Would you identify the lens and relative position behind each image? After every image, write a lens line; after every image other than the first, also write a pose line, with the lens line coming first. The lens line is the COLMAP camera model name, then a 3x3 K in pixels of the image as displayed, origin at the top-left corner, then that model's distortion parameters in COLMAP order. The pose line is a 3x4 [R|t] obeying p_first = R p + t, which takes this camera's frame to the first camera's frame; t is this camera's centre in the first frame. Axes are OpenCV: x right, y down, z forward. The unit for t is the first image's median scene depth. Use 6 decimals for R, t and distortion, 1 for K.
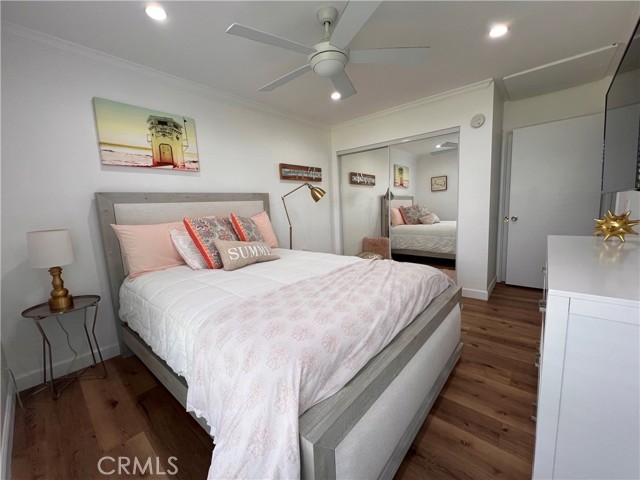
lens RADIAL K [[257.5, 0, 319.1], [0, 257.5, 241.6], [0, 0, 1]] dist [-0.000835, 0.000511]
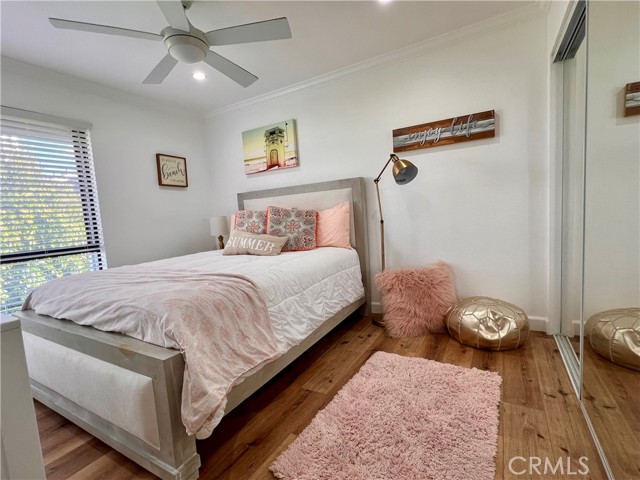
lens RADIAL K [[304.2, 0, 320.6], [0, 304.2, 240.5], [0, 0, 1]] dist [0.004296, -0.000158]
pose [[0.211302, 0.136664, -0.967819, 0.913555], [-0.058307, 0.990176, 0.127091, -0.140376], [0.975680, 0.029576, 0.217195, 0.890413]]
